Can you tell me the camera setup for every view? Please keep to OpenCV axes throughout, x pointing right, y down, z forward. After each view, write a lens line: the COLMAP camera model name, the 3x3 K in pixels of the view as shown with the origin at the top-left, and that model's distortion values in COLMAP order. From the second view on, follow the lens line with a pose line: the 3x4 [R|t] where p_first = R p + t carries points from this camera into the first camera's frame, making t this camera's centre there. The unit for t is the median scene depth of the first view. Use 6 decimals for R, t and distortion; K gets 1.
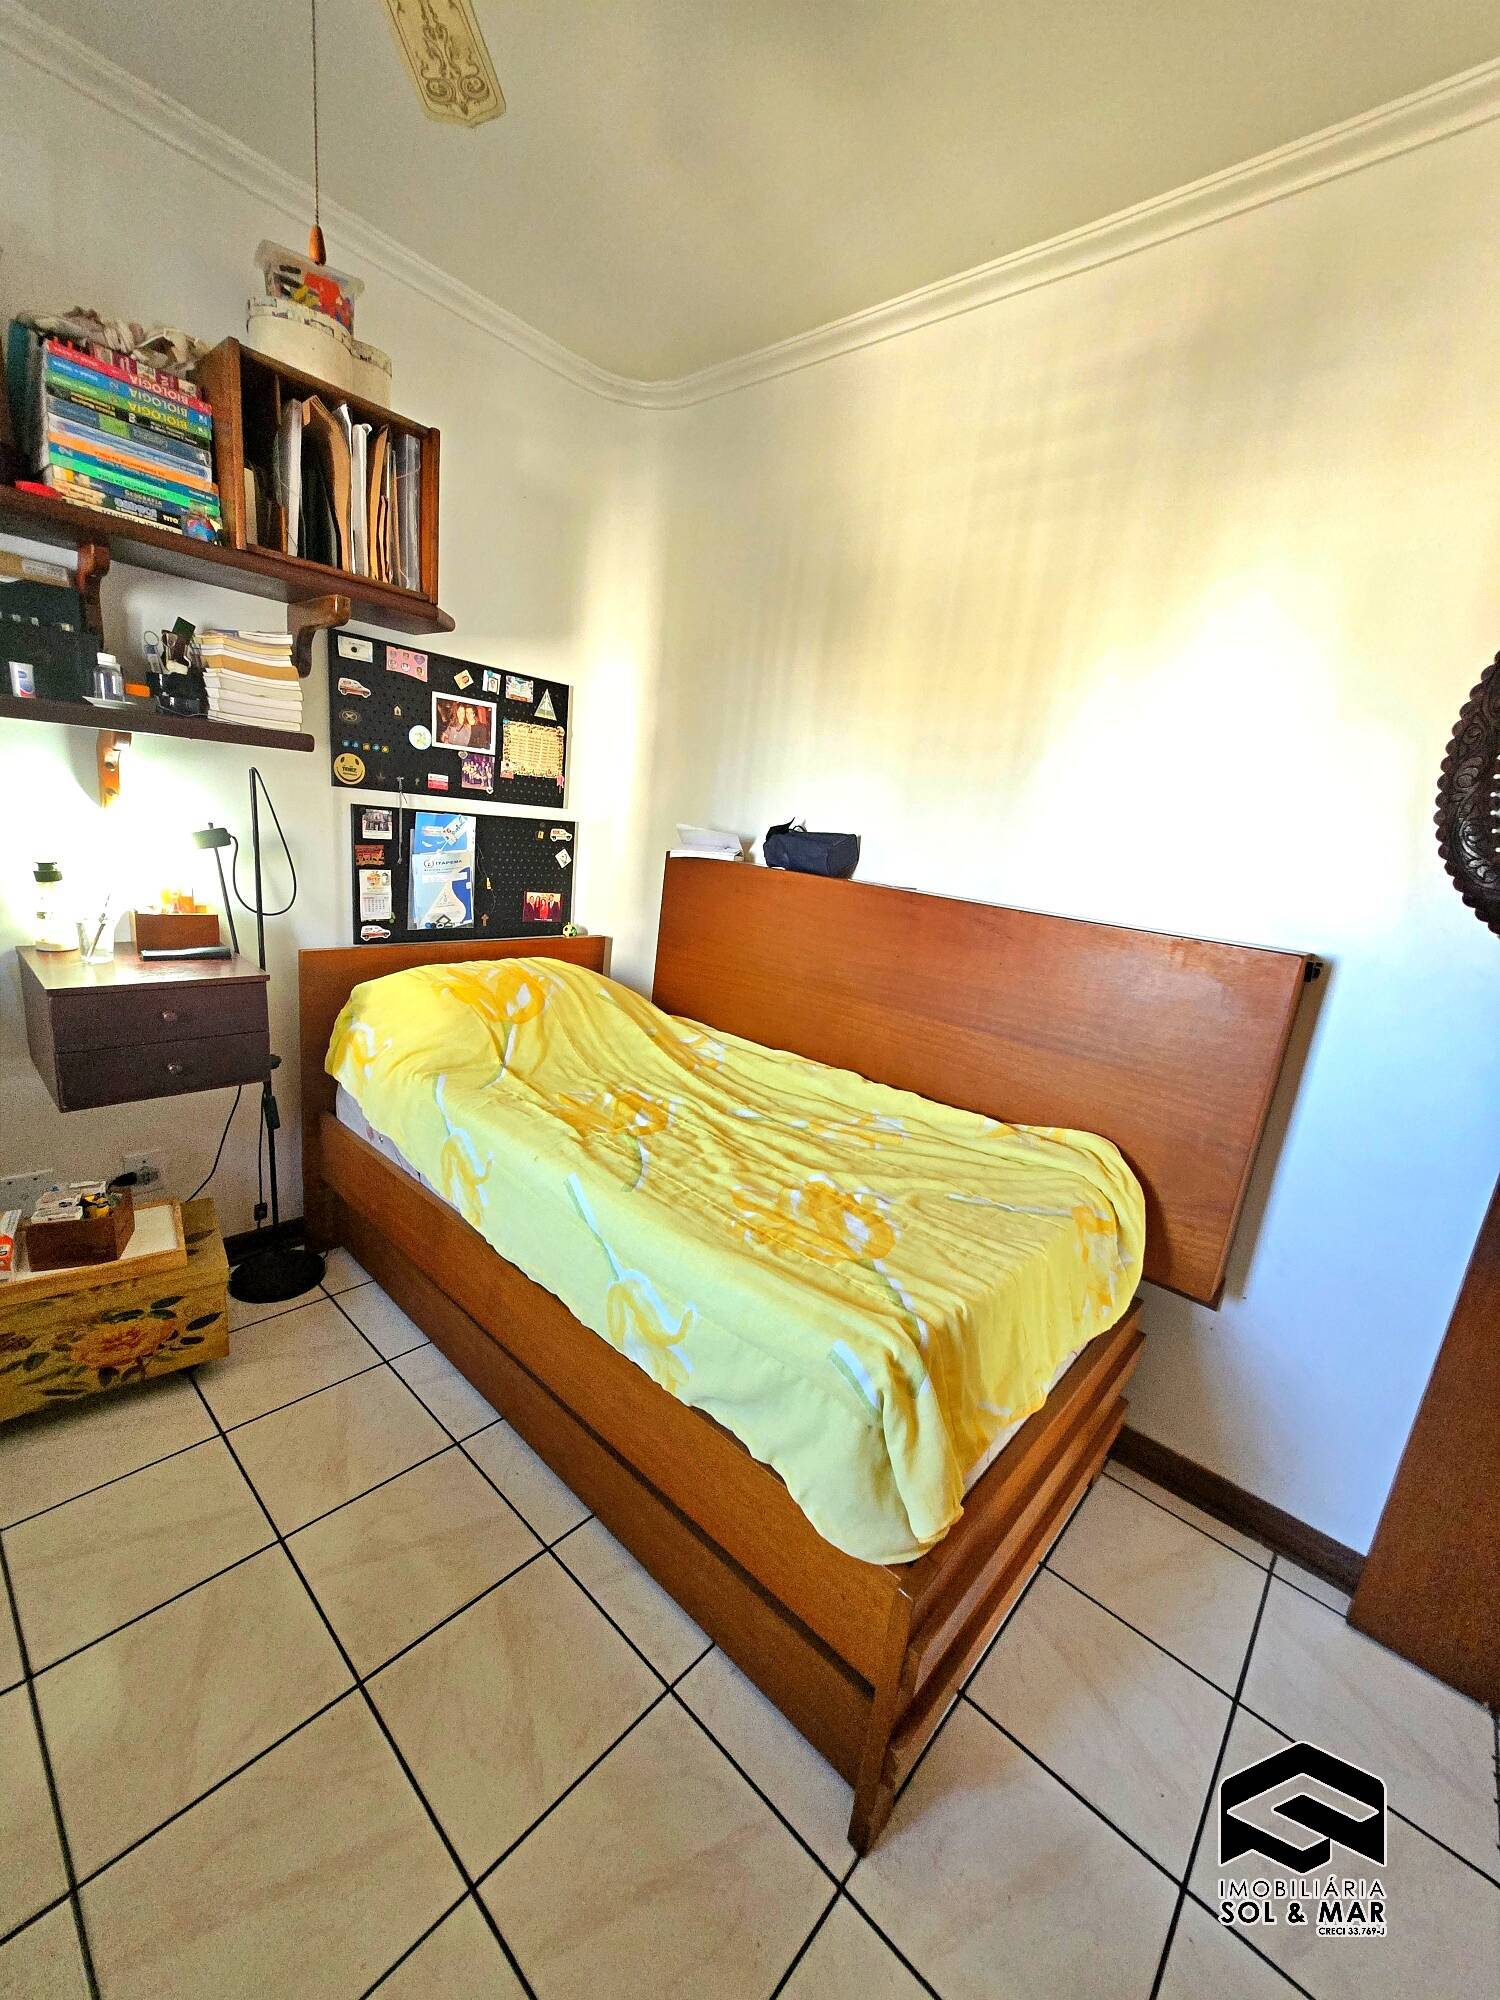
lens RADIAL K [[787.3, 0, 752.9], [0, 787.3, 1004.3], [0, 0, 1]] dist [-0.000397, 0.000531]
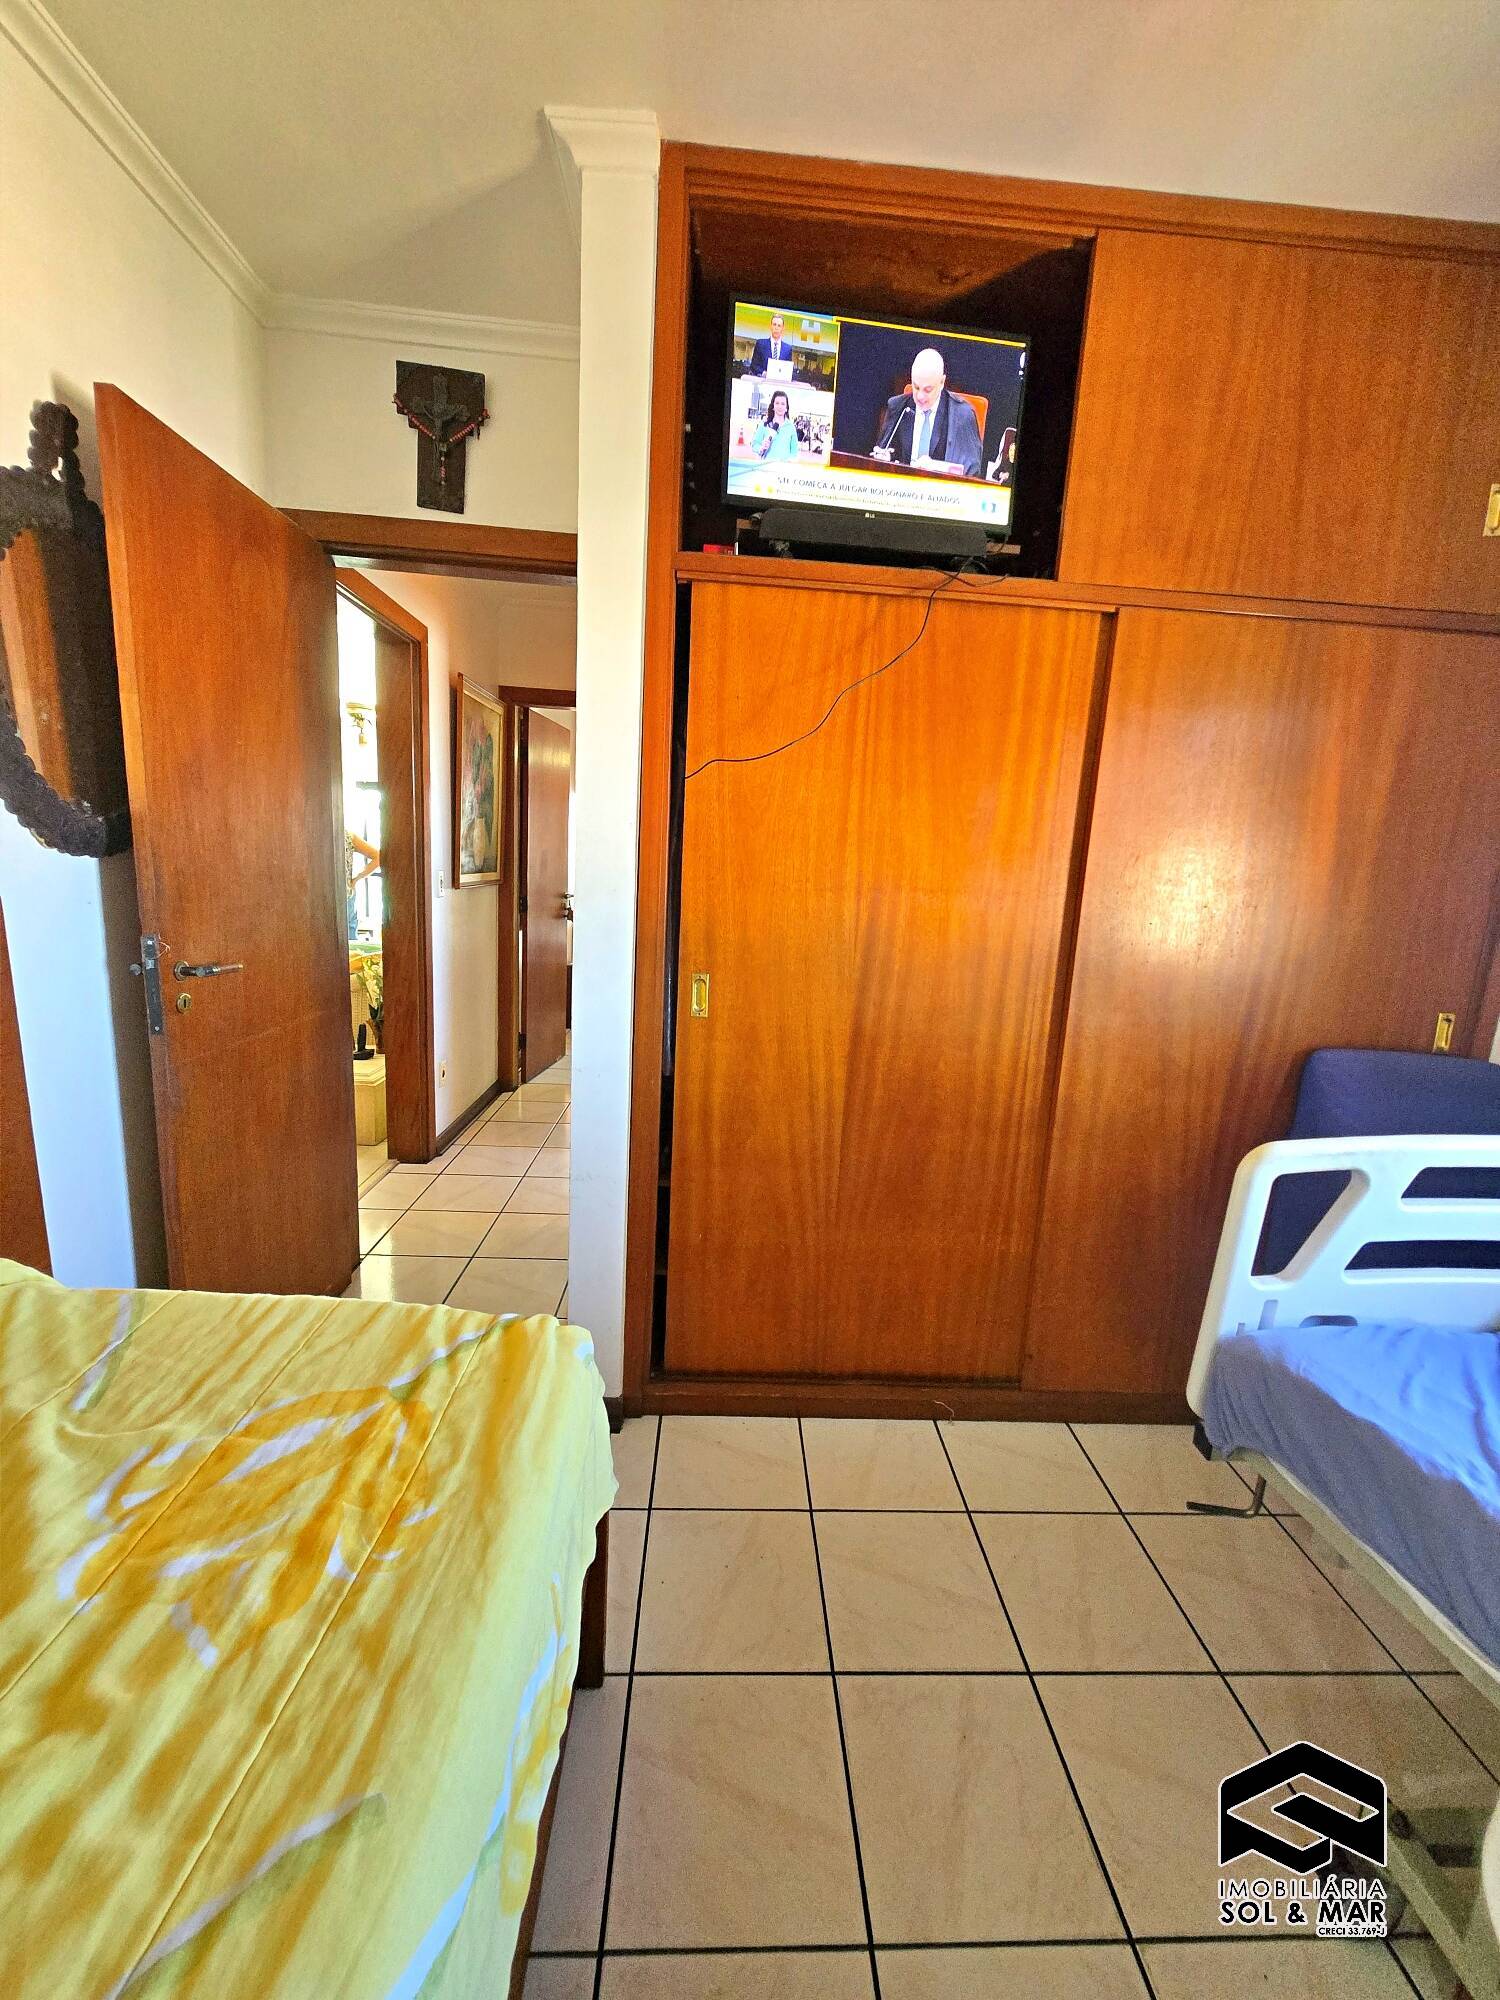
lens RADIAL K [[787.3, 0, 753.3], [0, 787.3, 1006.7], [0, 0, 1]] dist [-0.000397, 0.000531]
pose [[-0.696006, -0.258662, 0.669828, -0.441319], [0.036501, 0.918910, 0.392775, -0.258651], [-0.717107, 0.297823, -0.630126, 0.998375]]
